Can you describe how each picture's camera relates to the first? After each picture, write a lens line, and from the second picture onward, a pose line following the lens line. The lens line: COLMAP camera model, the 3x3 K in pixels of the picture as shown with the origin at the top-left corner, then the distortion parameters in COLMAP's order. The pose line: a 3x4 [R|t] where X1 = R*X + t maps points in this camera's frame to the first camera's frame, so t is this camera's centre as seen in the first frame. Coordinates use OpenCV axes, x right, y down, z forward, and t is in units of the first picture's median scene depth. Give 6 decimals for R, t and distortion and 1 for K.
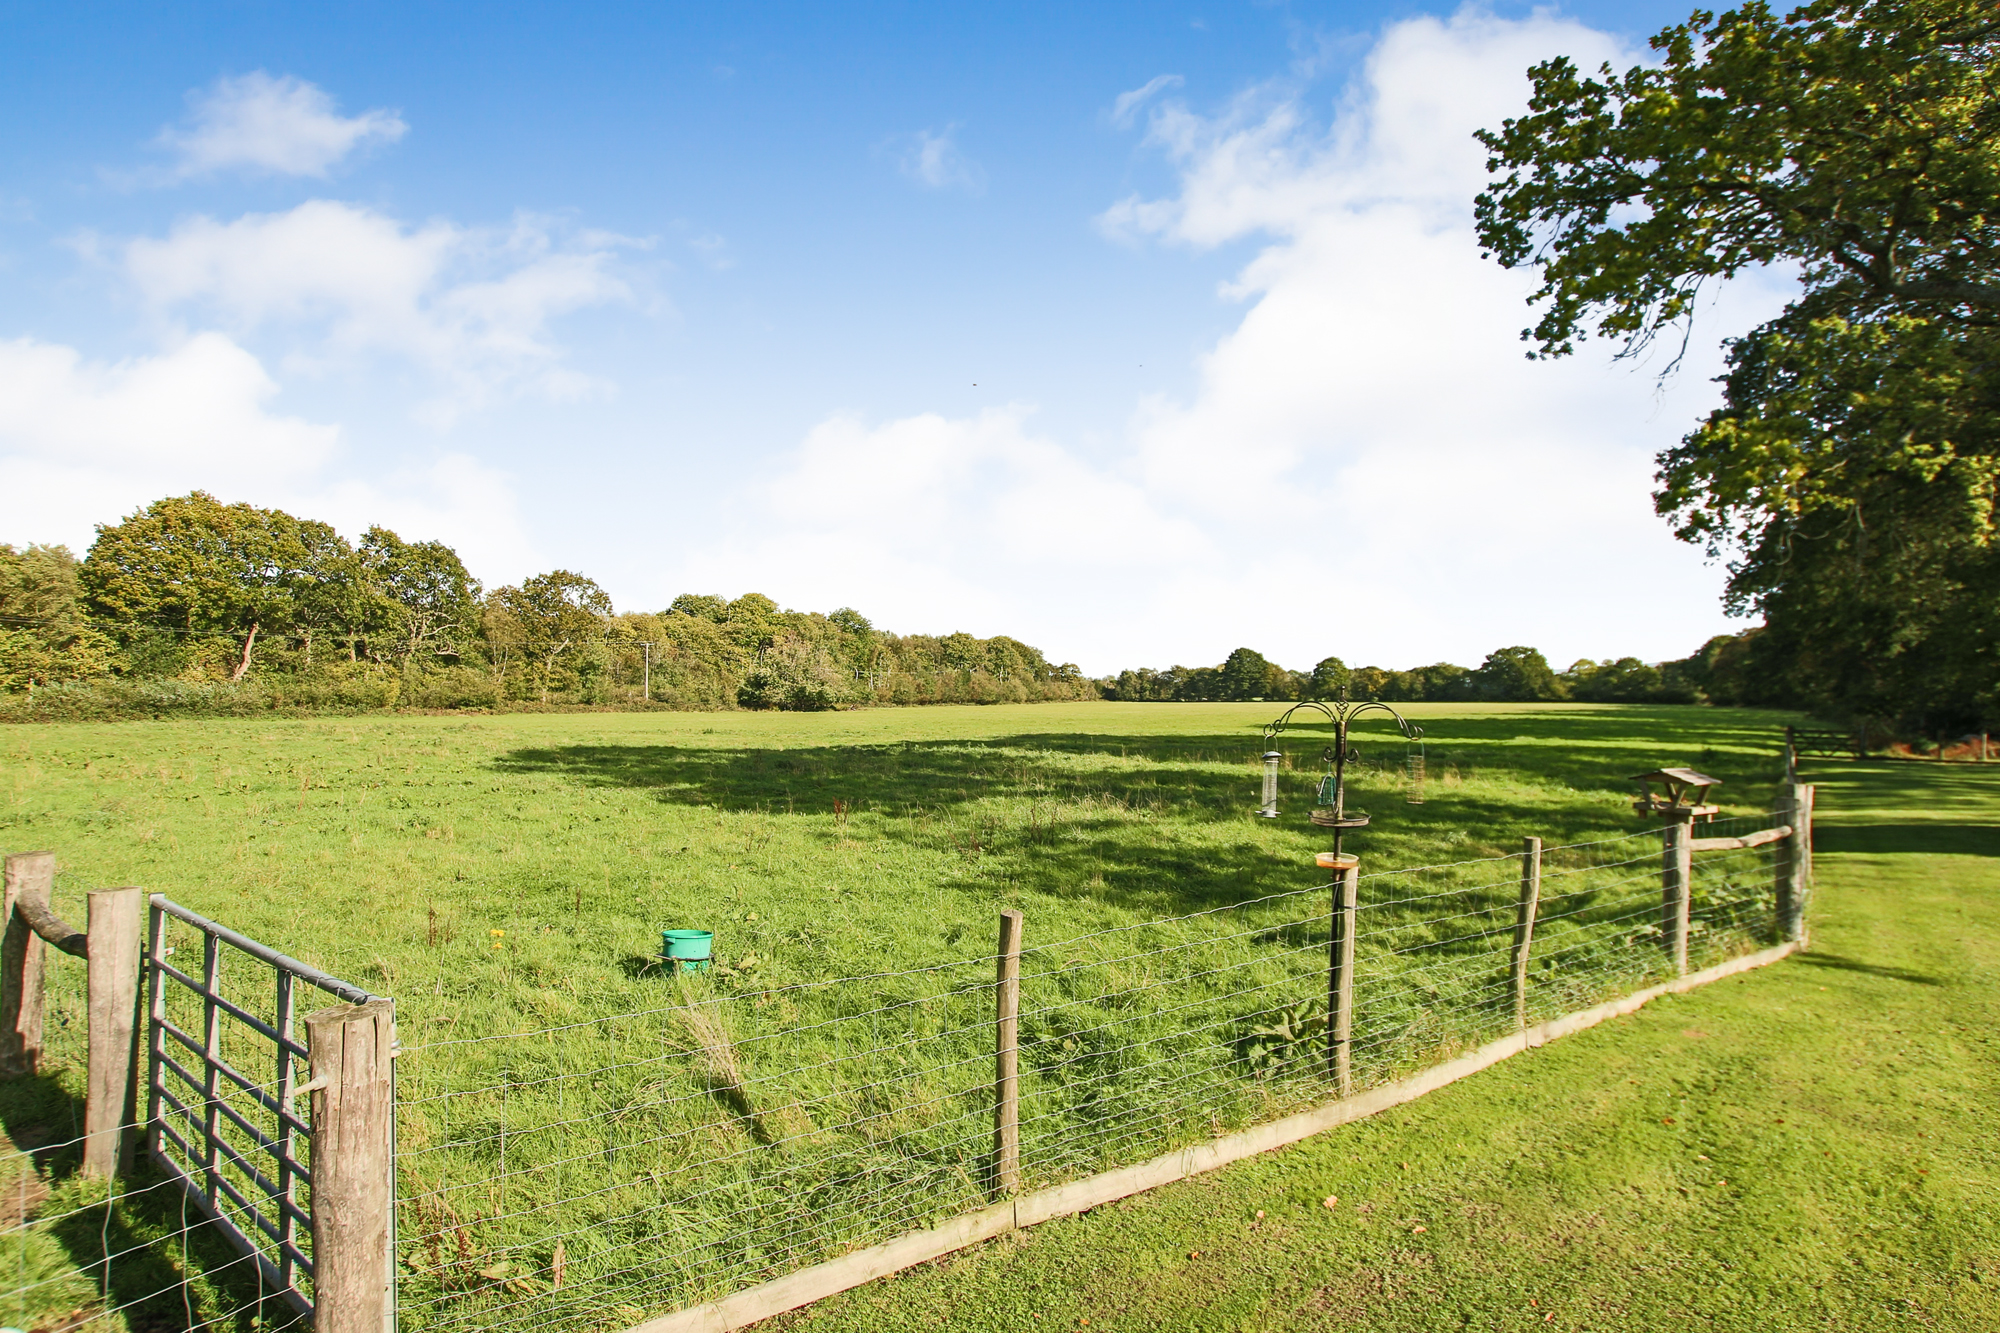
lens RADIAL K [[1041.9, 0, 1000.0], [0, 1041.9, 666.5], [0, 0, 1]] dist [-0.022769, -0.000146]
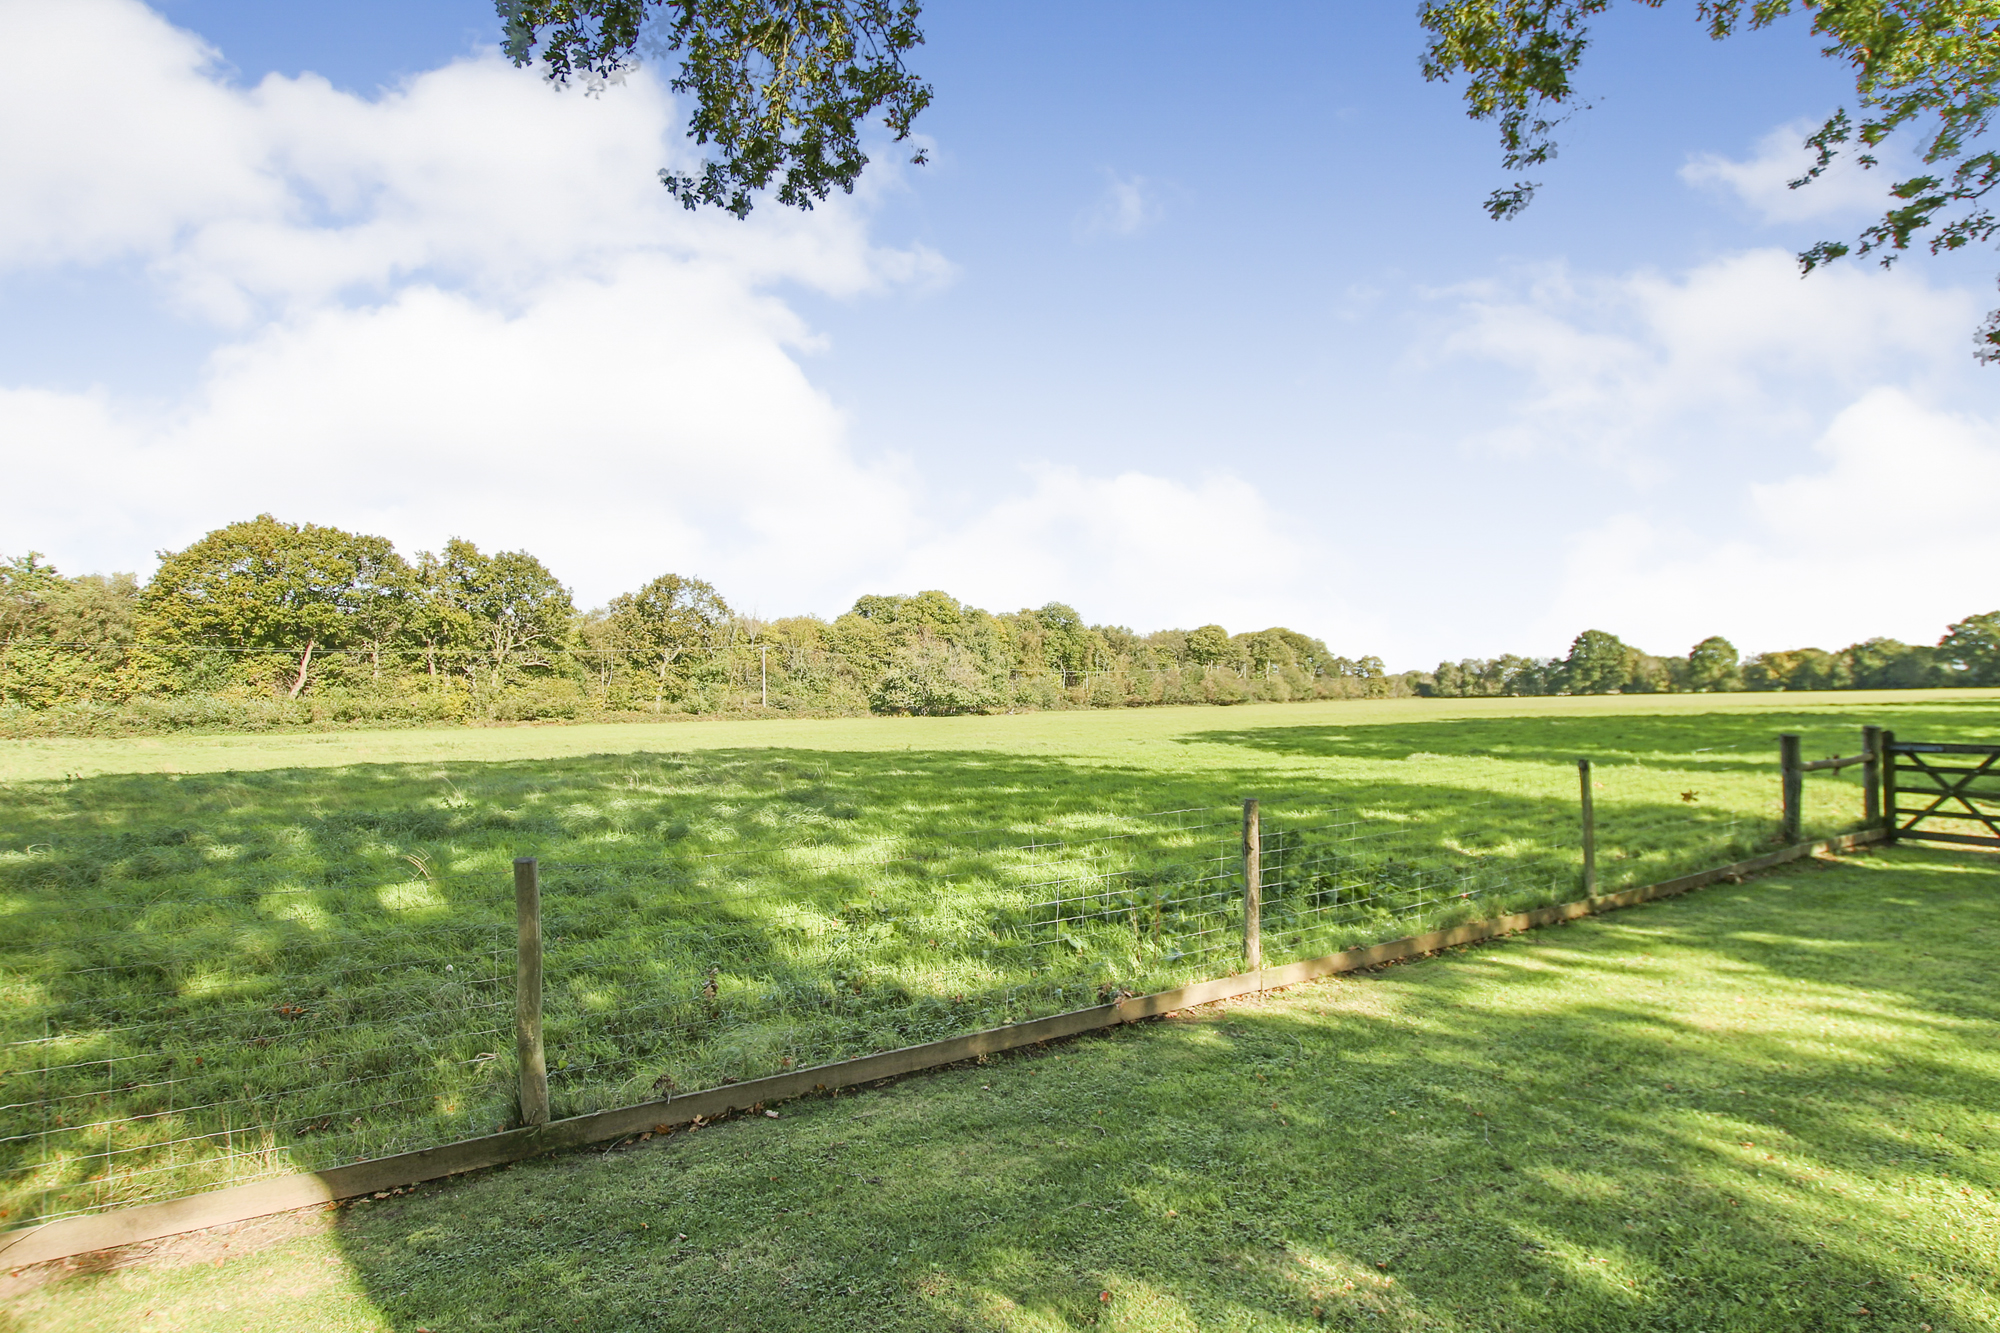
lens RADIAL K [[1041.9, 0, 1000.0], [0, 1041.9, 666.5], [0, 0, 1]] dist [-0.022769, -0.000146]
pose [[0.939511, -0.031454, -0.341070, 0.106829], [0.030309, 0.999503, -0.008686, 0.005816], [0.341174, -0.002177, 0.939998, 0.110641]]
